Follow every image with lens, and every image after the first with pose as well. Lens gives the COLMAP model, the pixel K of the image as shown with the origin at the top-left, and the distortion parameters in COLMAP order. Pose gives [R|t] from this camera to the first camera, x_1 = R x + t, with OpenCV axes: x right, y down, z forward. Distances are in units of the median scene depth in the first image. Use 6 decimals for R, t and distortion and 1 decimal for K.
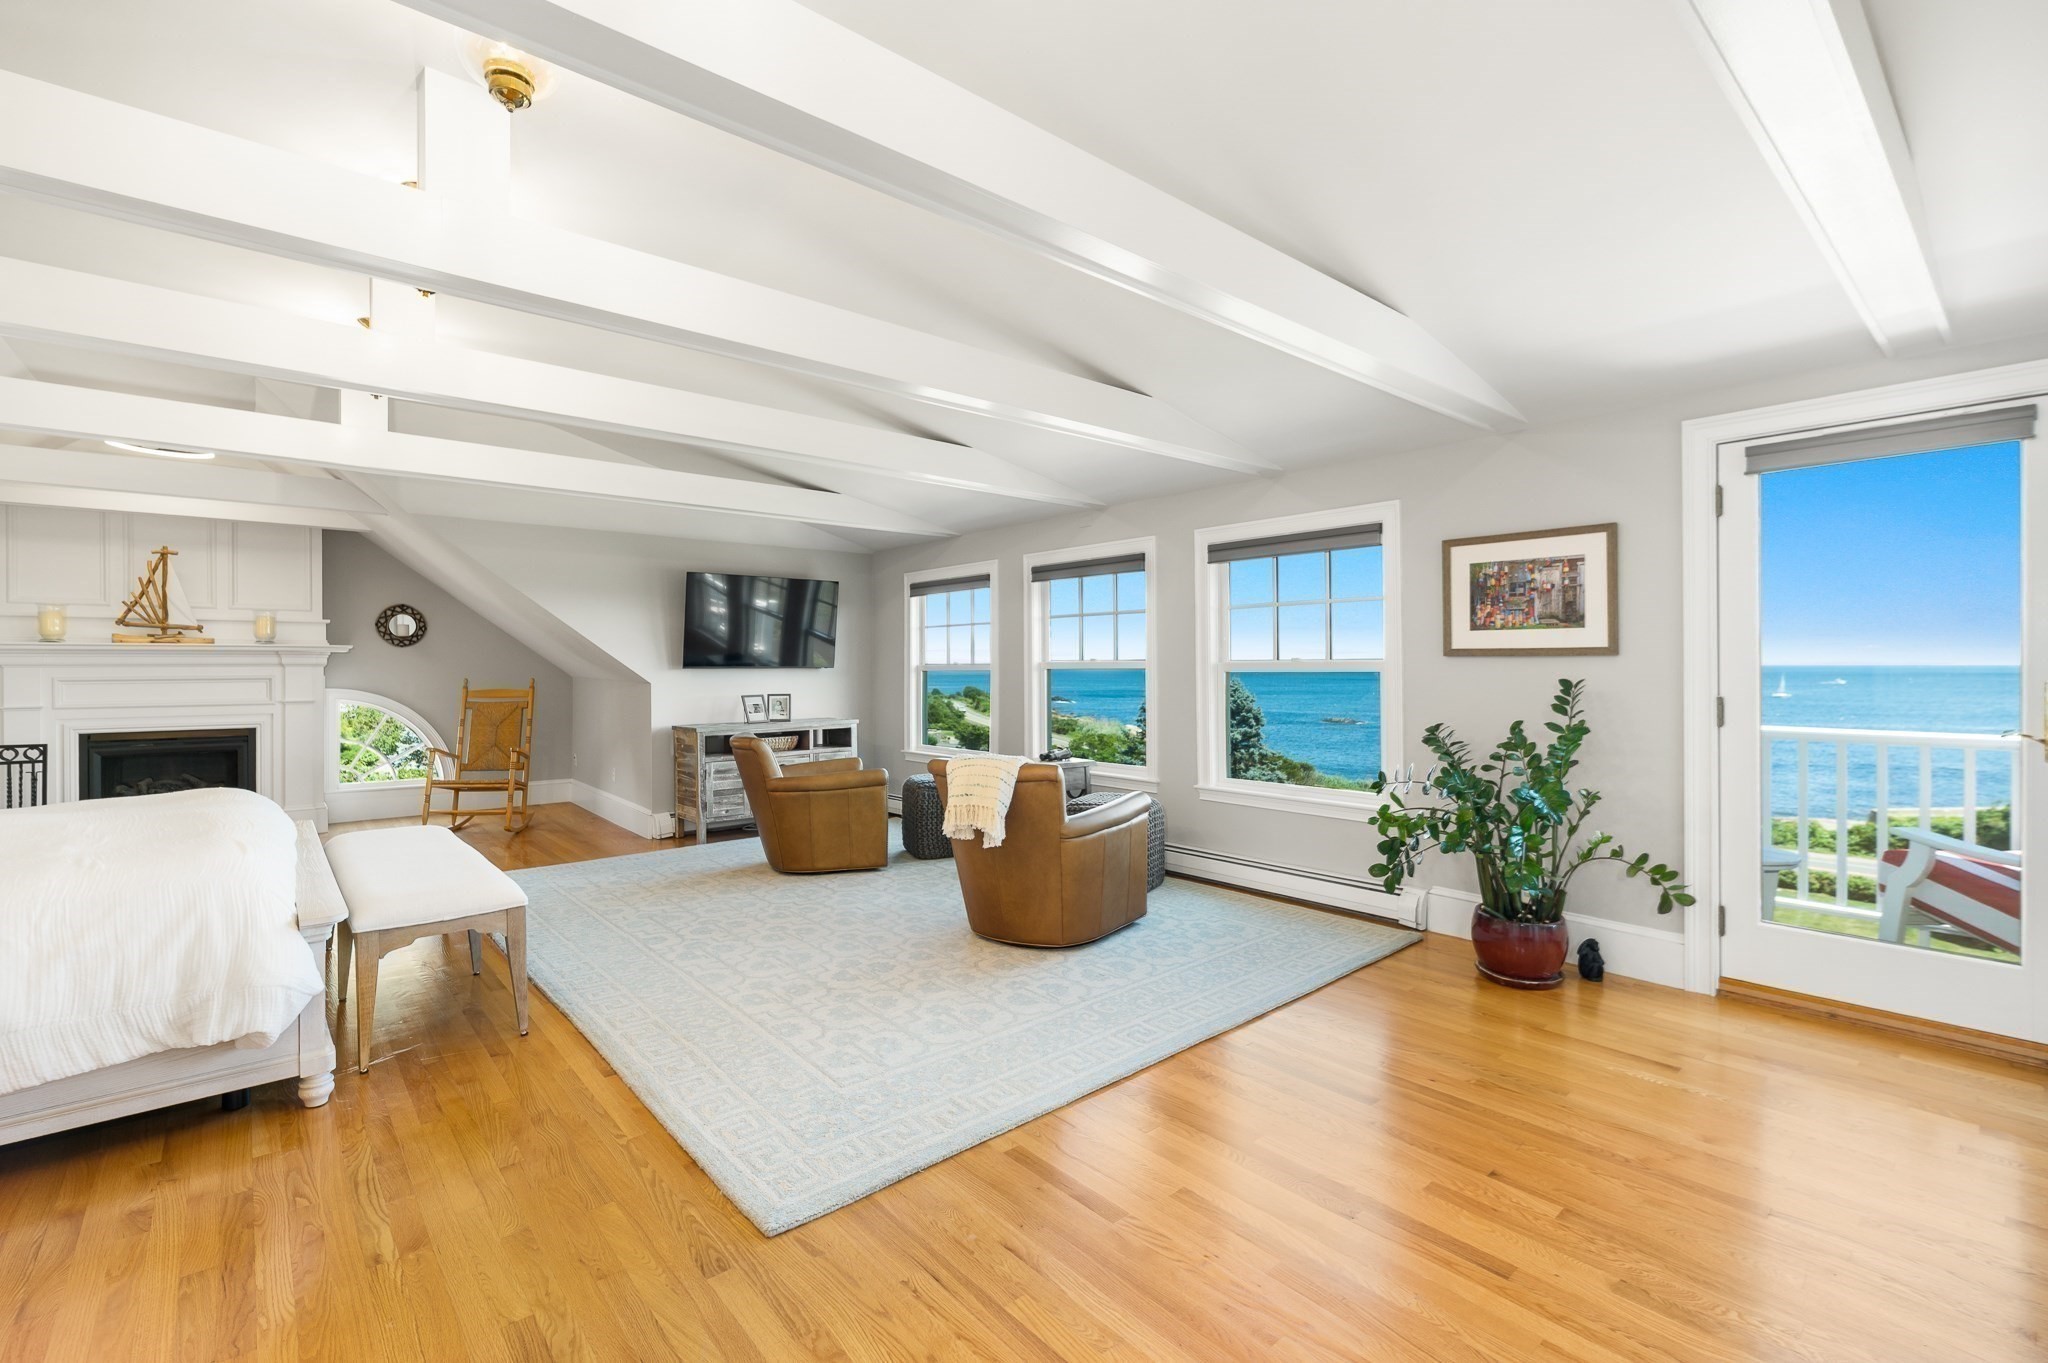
lens RADIAL K [[890.6, 0, 1024.6], [0, 890.6, 666.0], [0, 0, 1]] dist [-0.000691, -0.000377]
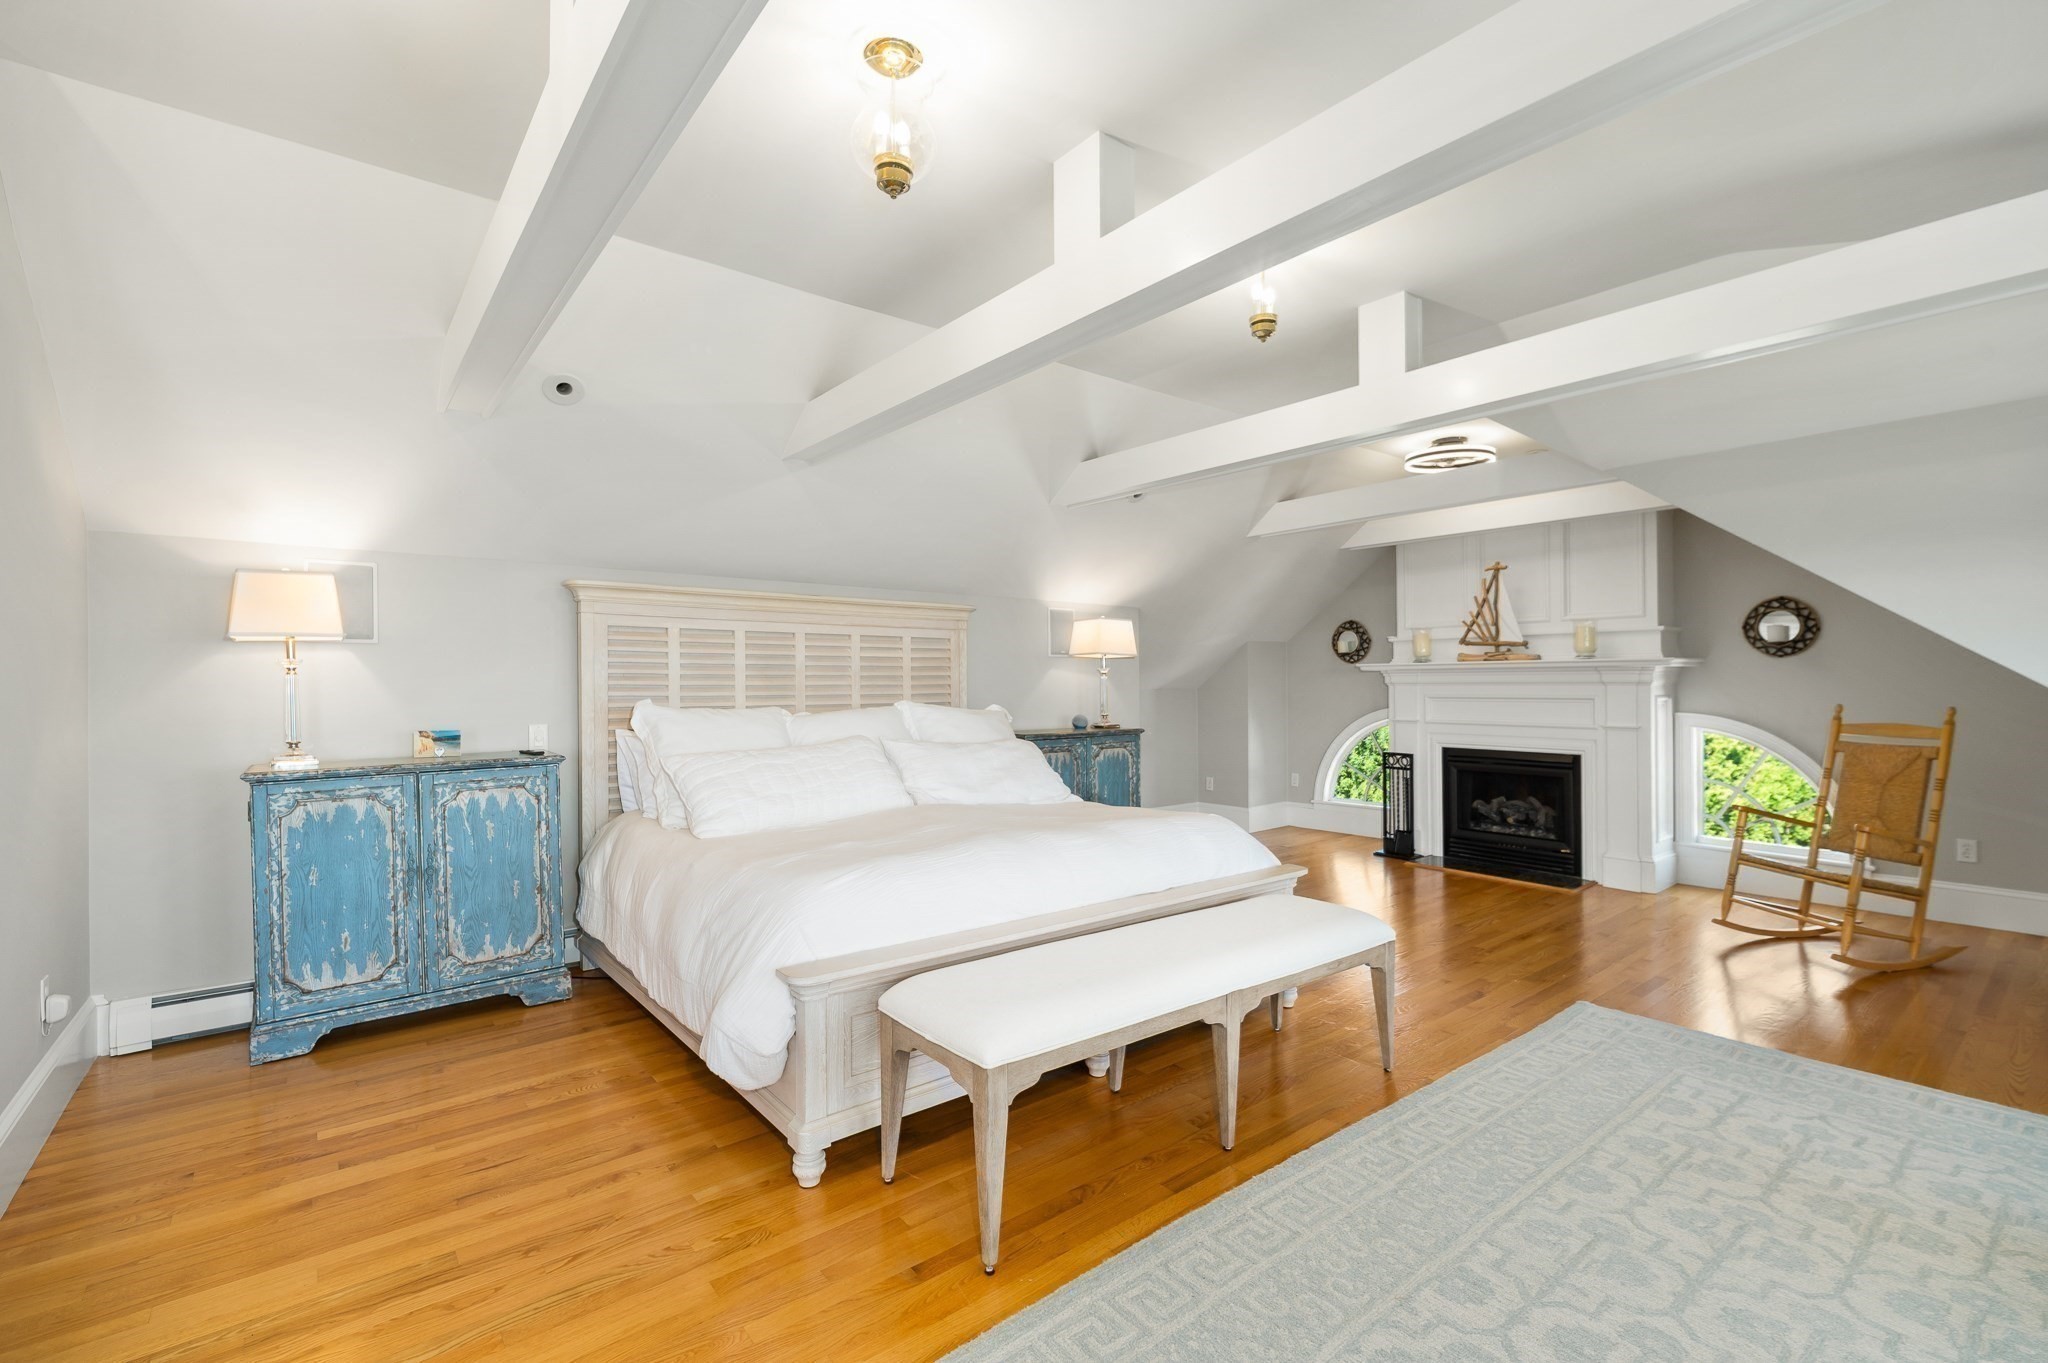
lens RADIAL K [[890.6, 0, 1025.7], [0, 890.6, 686.1], [0, 0, 1]] dist [-0.000691, -0.000377]
pose [[-0.037666, 0.004192, -0.999282, 0.036145], [0.003062, 0.999987, 0.004080, -0.003847], [0.999286, -0.002906, -0.037679, 0.537902]]
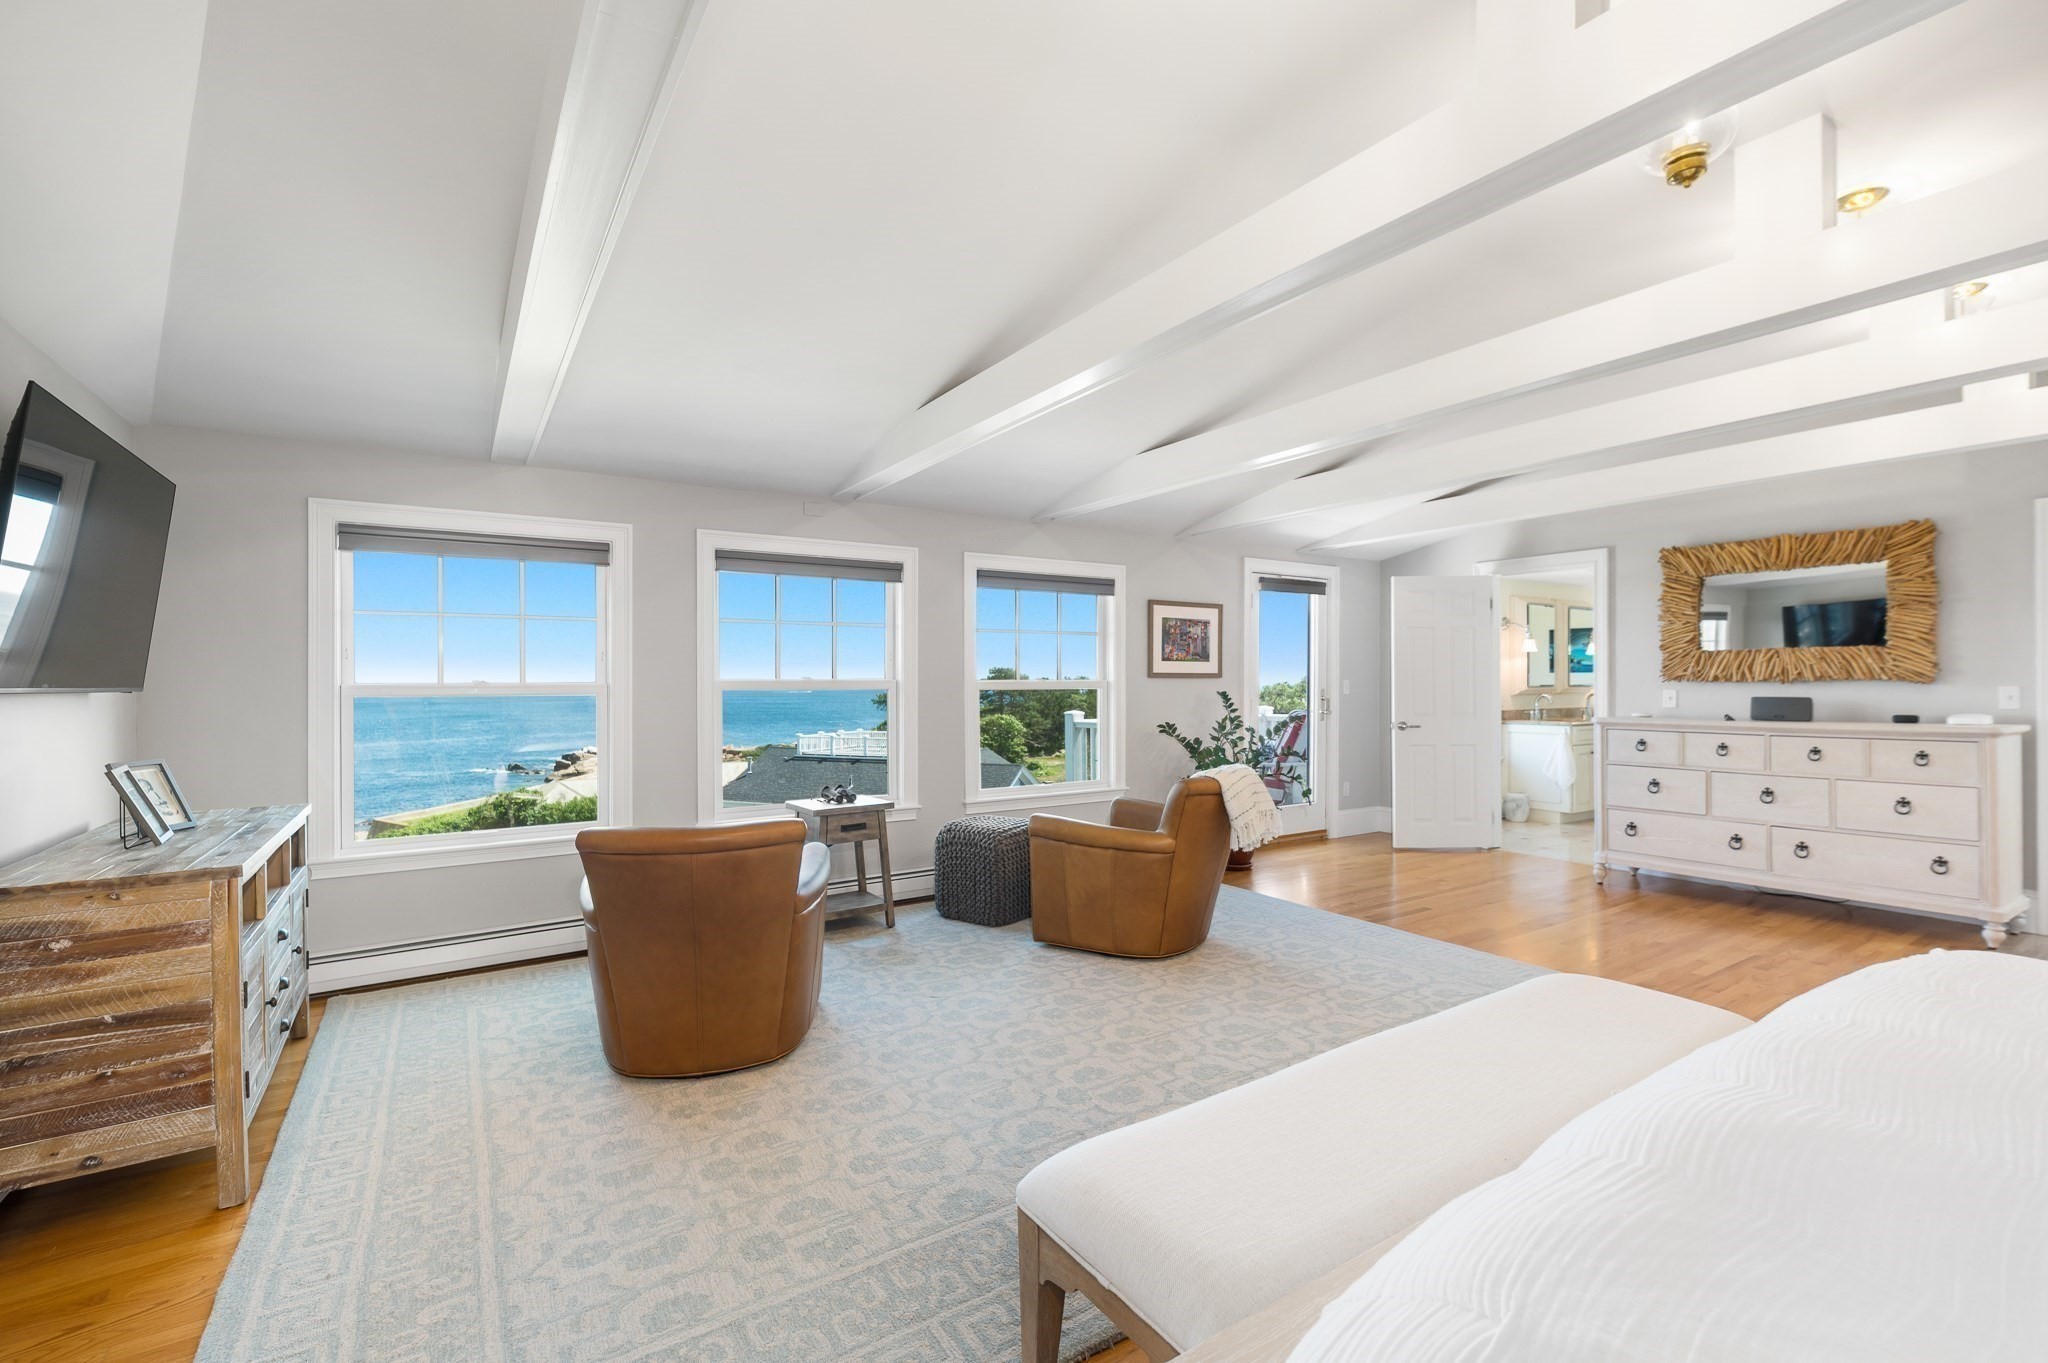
lens RADIAL K [[890.6, 0, 1020.9], [0, 890.6, 688.6], [0, 0, 1]] dist [-0.000691, -0.000377]
pose [[0.142086, -0.002959, 0.989850, -0.709491], [0.006135, 0.999979, 0.002109, 0.002083], [-0.989835, 0.005773, 0.142101, 0.690298]]
